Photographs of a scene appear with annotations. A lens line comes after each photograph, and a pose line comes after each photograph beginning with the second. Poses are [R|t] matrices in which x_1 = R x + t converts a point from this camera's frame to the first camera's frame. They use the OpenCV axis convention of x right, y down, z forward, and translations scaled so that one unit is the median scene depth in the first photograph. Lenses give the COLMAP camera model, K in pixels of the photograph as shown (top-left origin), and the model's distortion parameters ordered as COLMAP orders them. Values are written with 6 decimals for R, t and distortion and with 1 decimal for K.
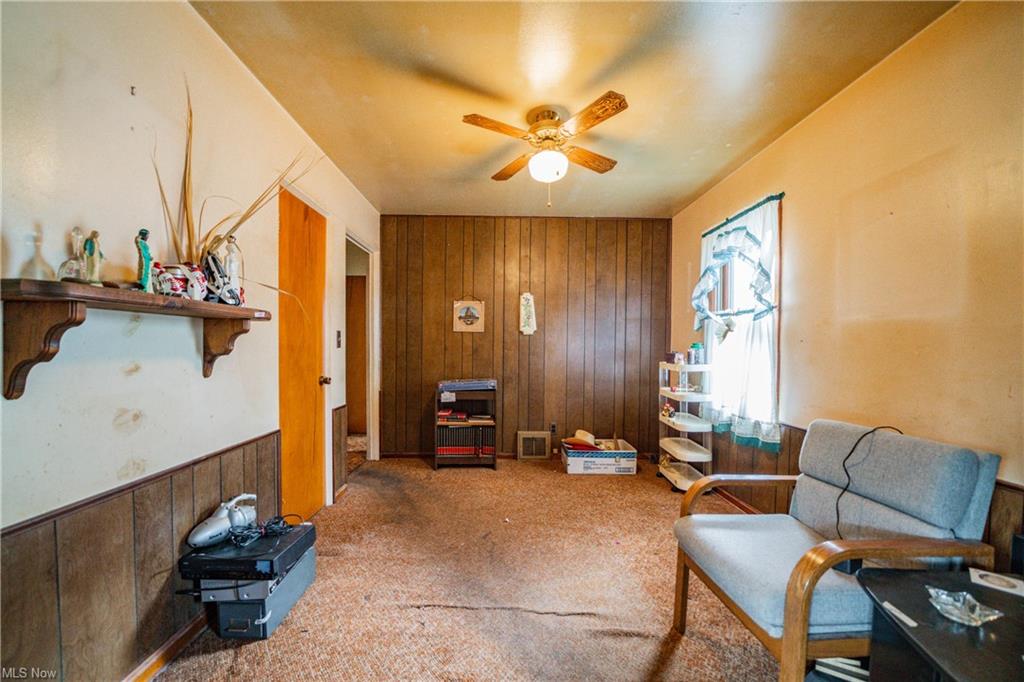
lens RADIAL K [[382.0, 0, 505.2], [0, 382.0, 355.2], [0, 0, 1]] dist [-0.023971, 0.000082]
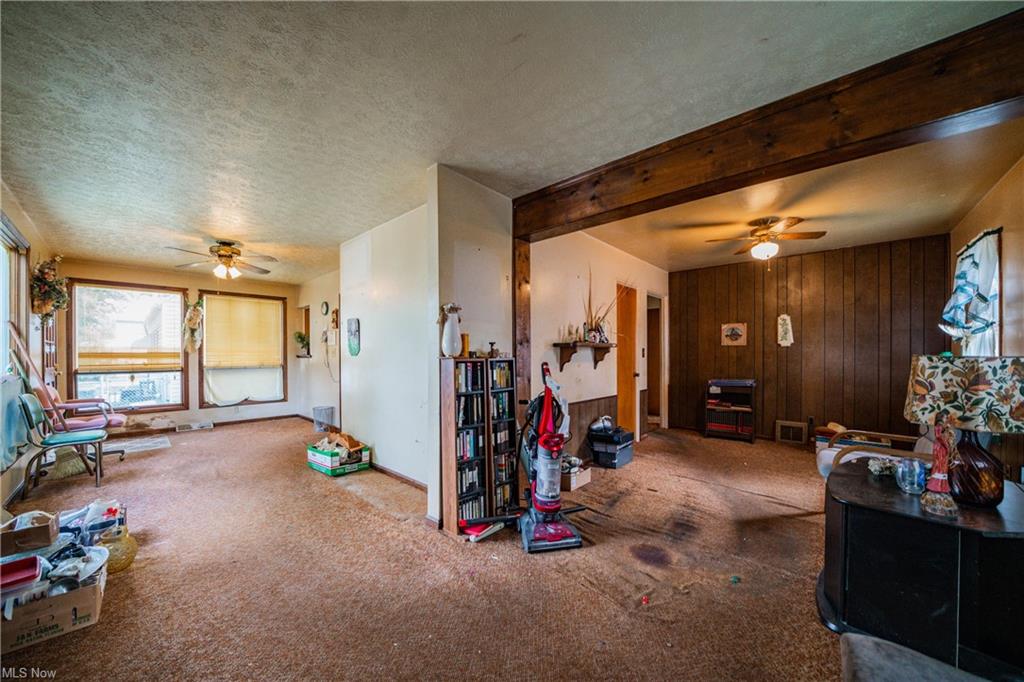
lens RADIAL K [[371.6, 0, 497.3], [0, 371.6, 356.7], [0, 0, 1]] dist [-0.022819, 0.000172]
pose [[0.709818, -0.004076, -0.704373, 0.259280], [-0.006493, 0.999903, -0.012329, 0.003124], [0.704355, 0.013325, 0.709723, -0.618885]]
